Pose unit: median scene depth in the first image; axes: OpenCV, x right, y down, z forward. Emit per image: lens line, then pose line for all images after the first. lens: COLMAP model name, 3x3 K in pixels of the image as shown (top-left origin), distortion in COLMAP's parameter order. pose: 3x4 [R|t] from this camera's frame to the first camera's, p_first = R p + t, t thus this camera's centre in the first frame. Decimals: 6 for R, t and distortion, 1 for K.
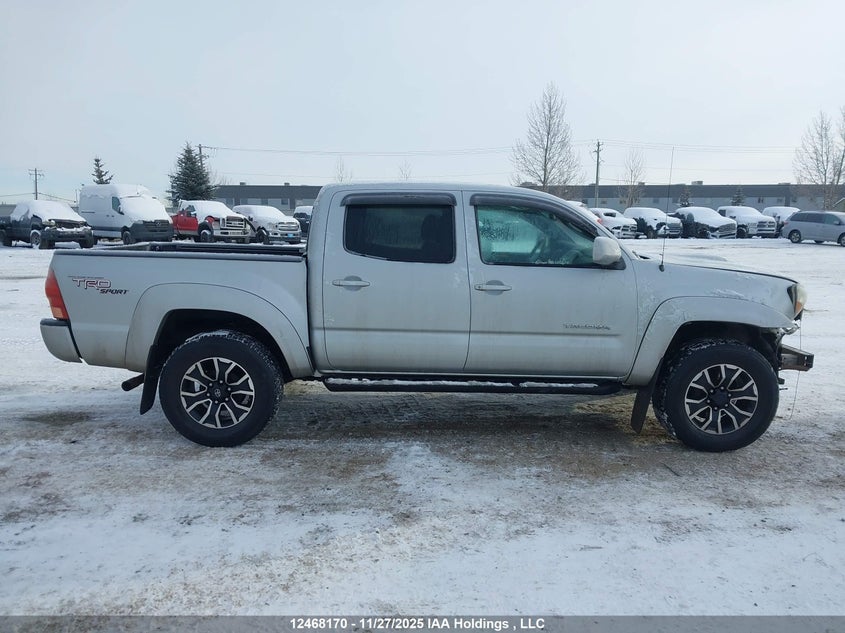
lens RADIAL K [[662.5, 0, 429.8], [0, 662.5, 321.9], [0, 0, 1]] dist [0.034881, -0.031688]
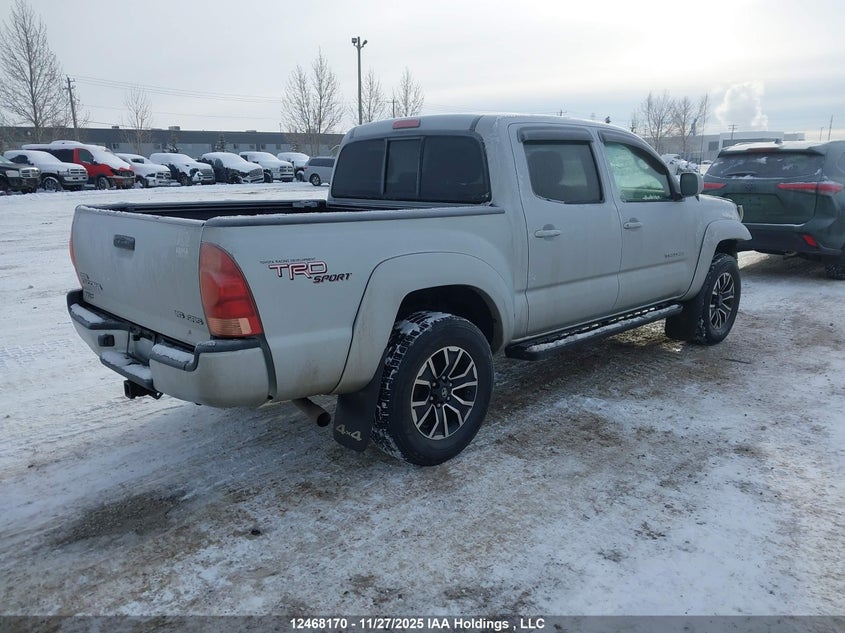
lens RADIAL K [[662.5, 0, 424.2], [0, 662.5, 315.1], [0, 0, 1]] dist [0.034881, -0.031688]
pose [[0.724612, -0.167273, 0.668549, -0.102182], [0.121852, 0.985909, 0.114608, -0.008719], [-0.678299, -0.001582, 0.734784, 0.056961]]
